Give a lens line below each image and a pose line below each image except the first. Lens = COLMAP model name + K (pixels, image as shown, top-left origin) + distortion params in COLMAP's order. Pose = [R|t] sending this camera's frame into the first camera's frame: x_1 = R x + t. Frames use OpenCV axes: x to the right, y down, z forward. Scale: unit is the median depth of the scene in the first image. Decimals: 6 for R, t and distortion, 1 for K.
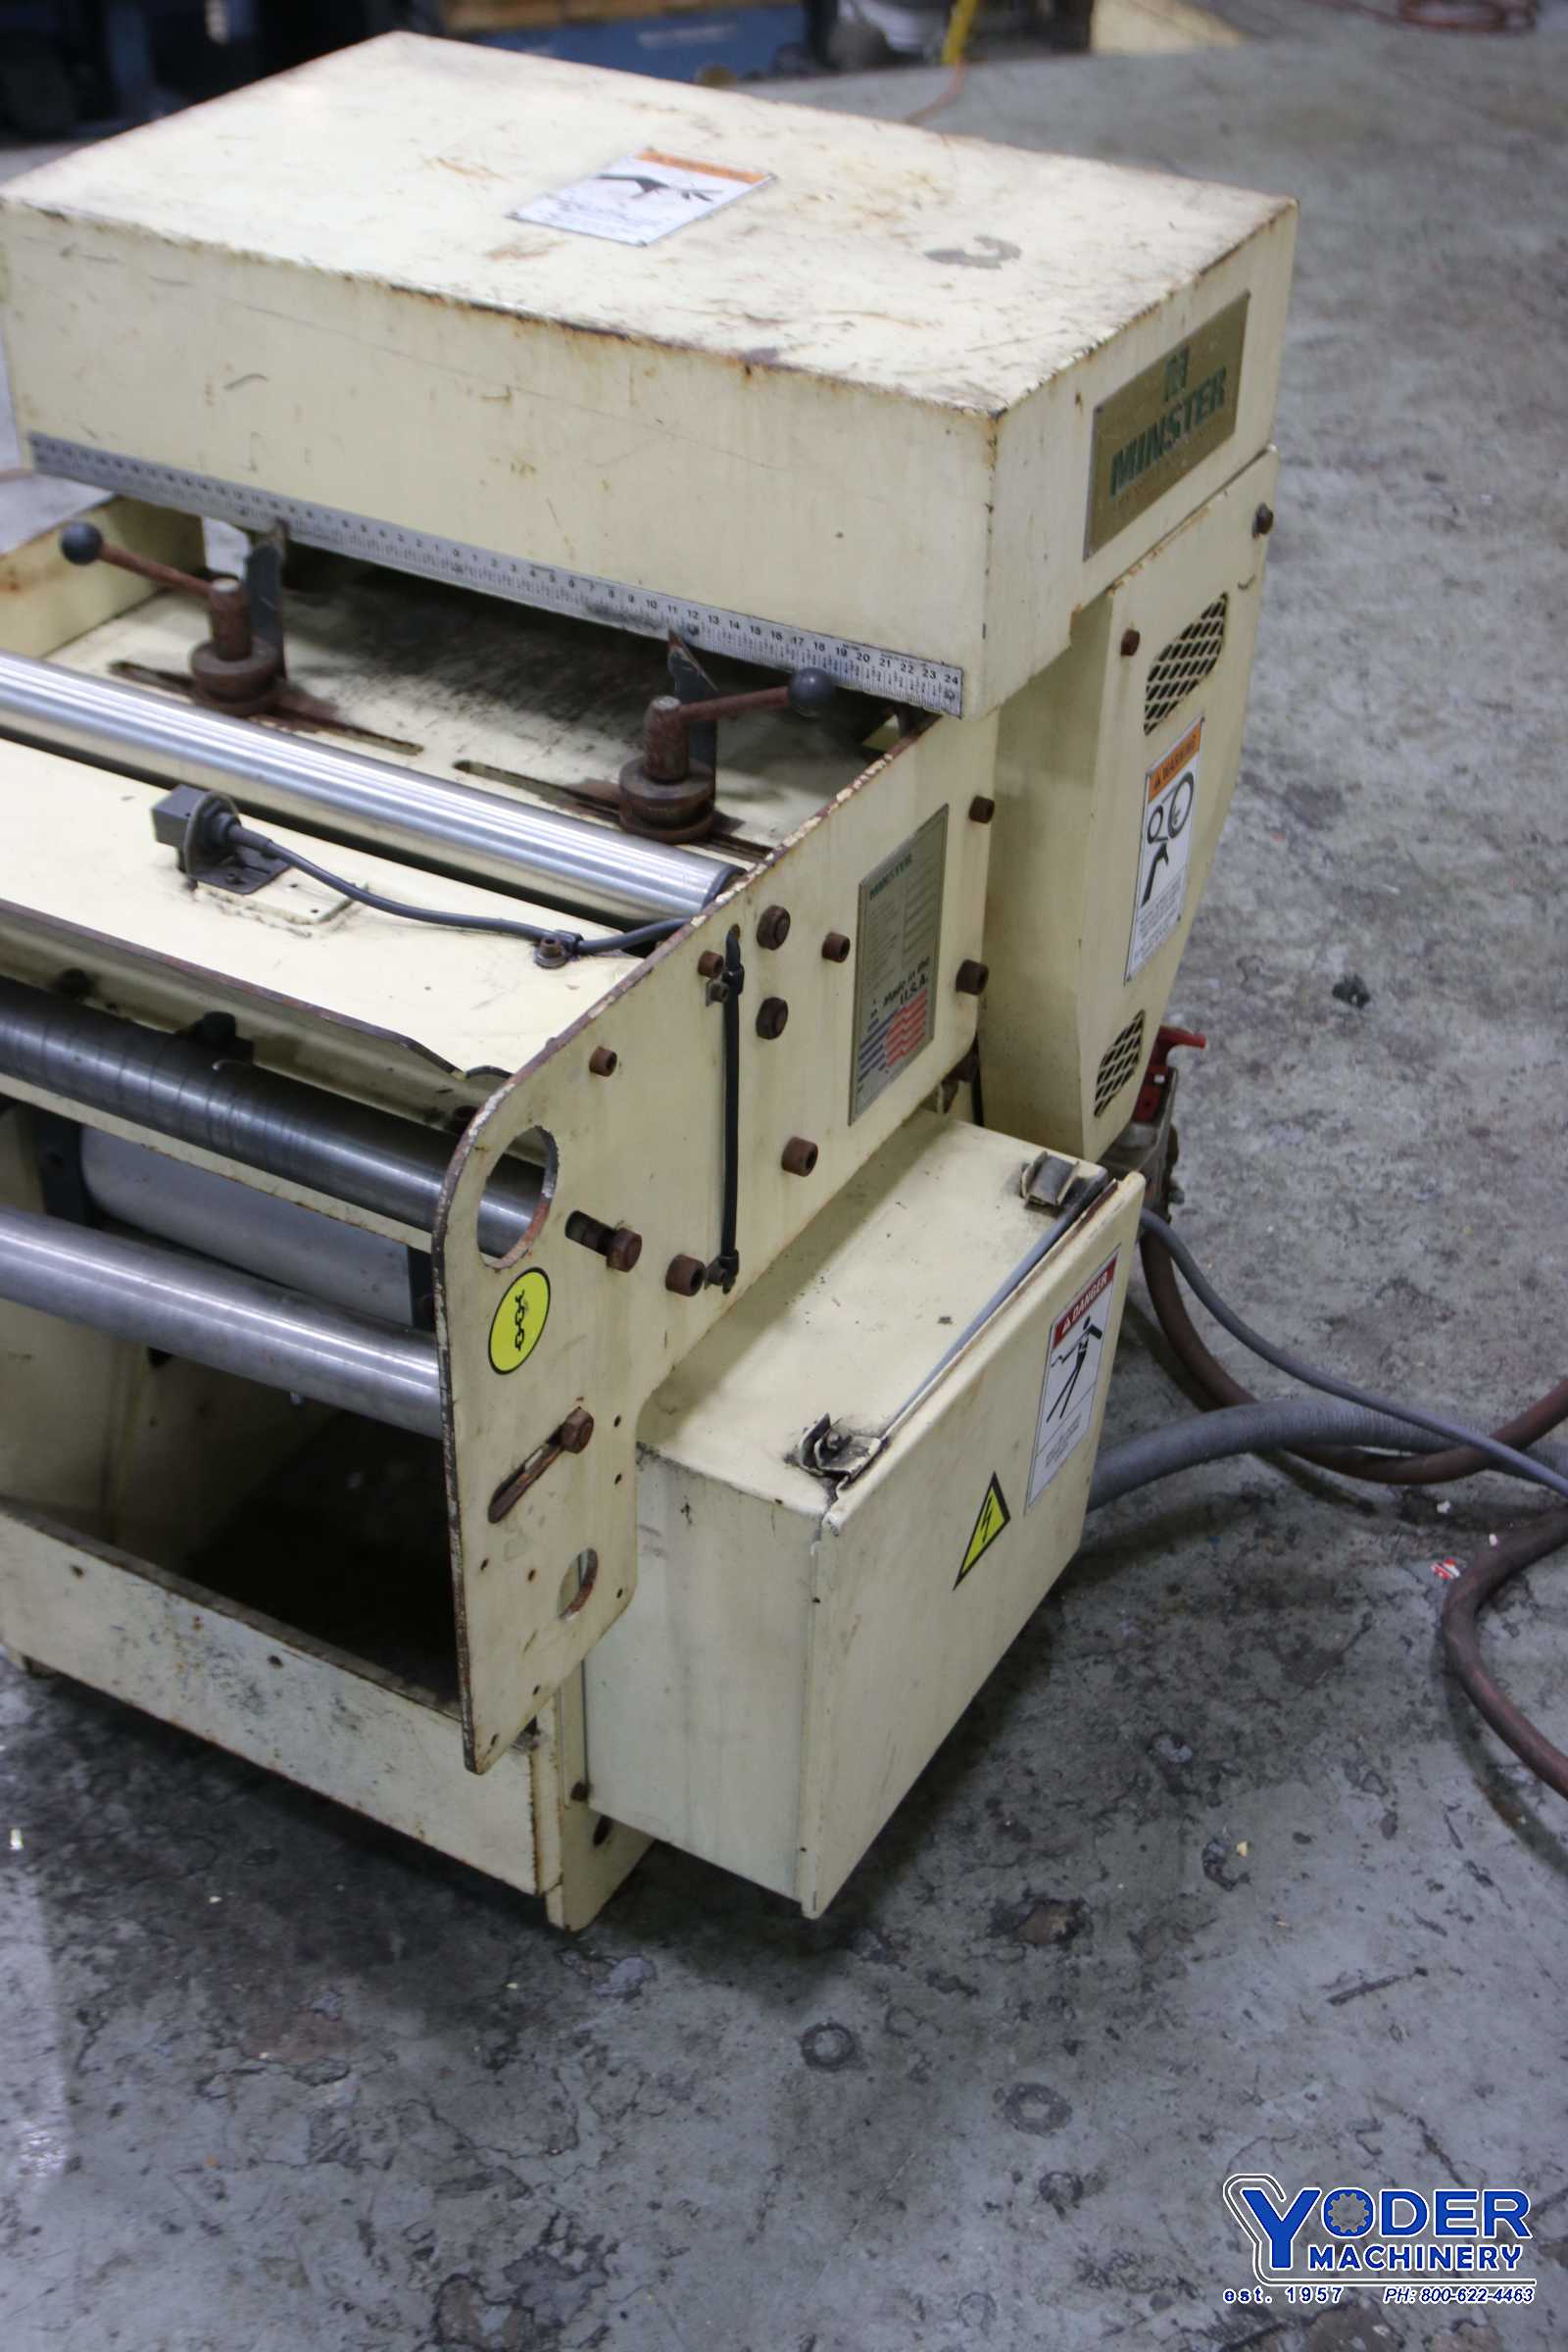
lens RADIAL K [[2906.4, 0, 784.0], [0, 2906.4, 1176.0], [0, 0, 1]] dist [-0.007888, -0.003763]
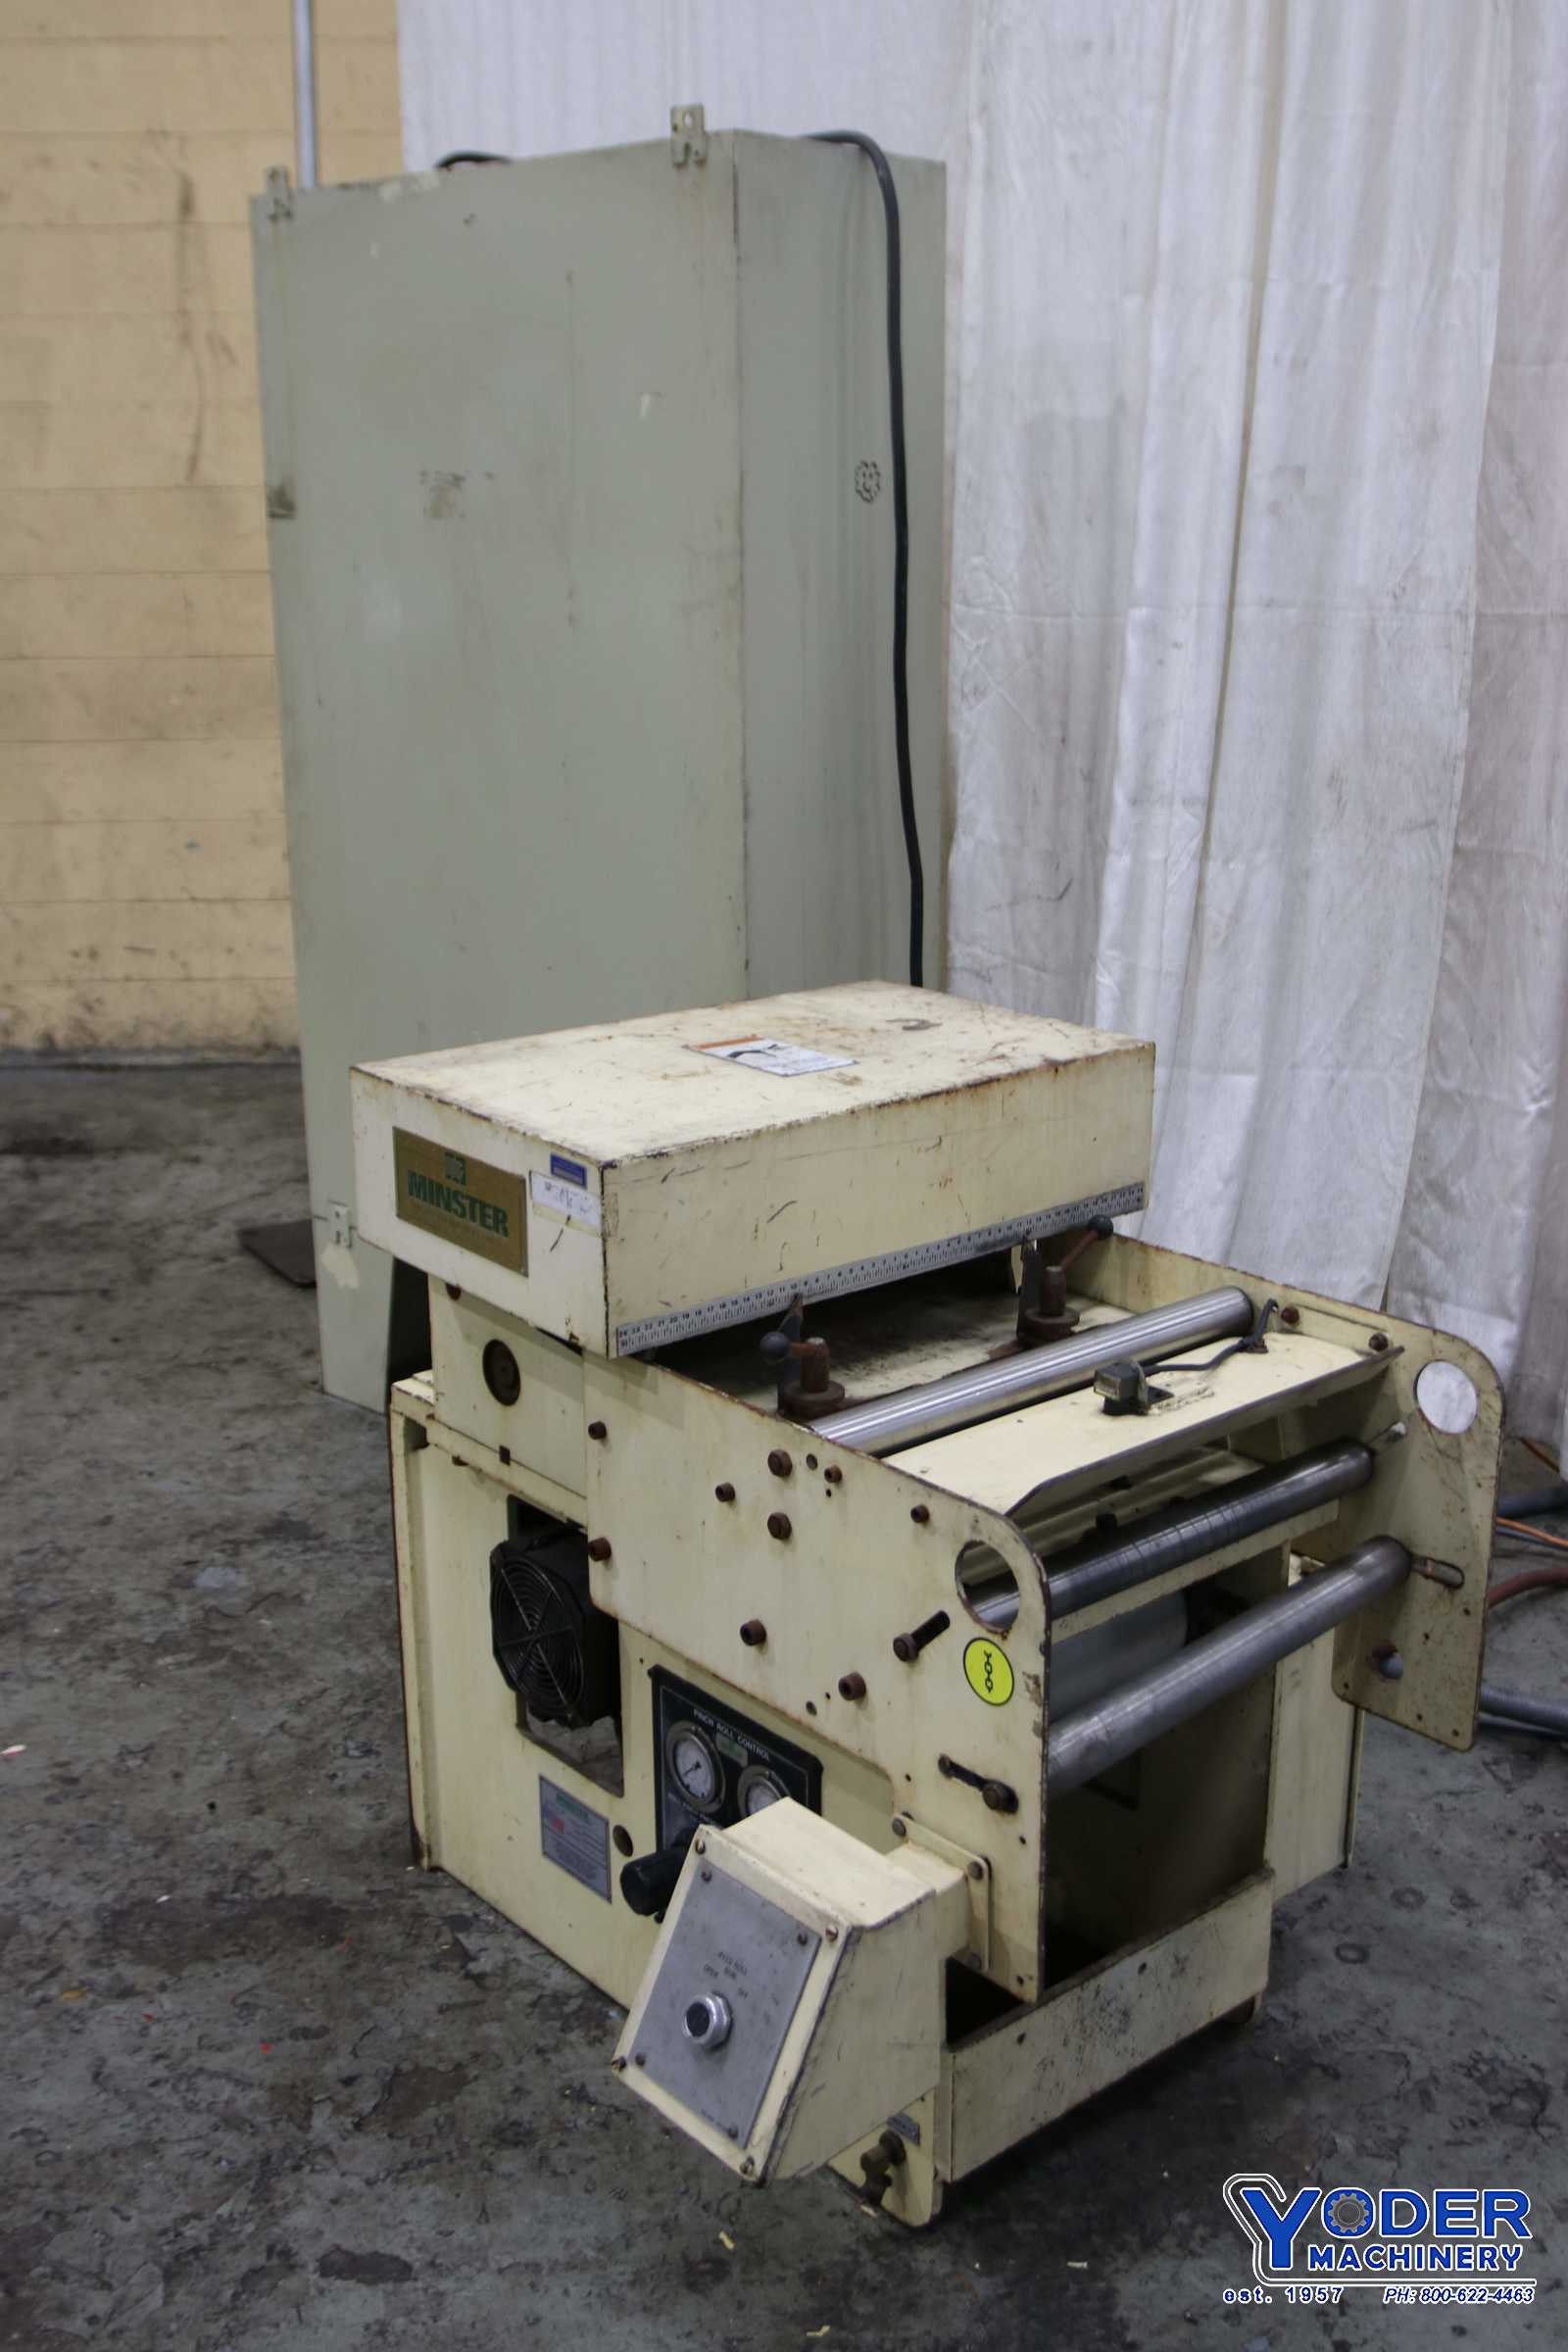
lens RADIAL K [[2443.9, 0, 784.0], [0, 2443.9, 1176.0], [0, 0, 1]] dist [-0.051955, 0.000077]
pose [[0.331837, -0.271494, 0.903424, -1.353895], [0.551086, 0.833071, 0.047931, -0.357367], [-0.765629, 0.481959, 0.426060, 0.465331]]
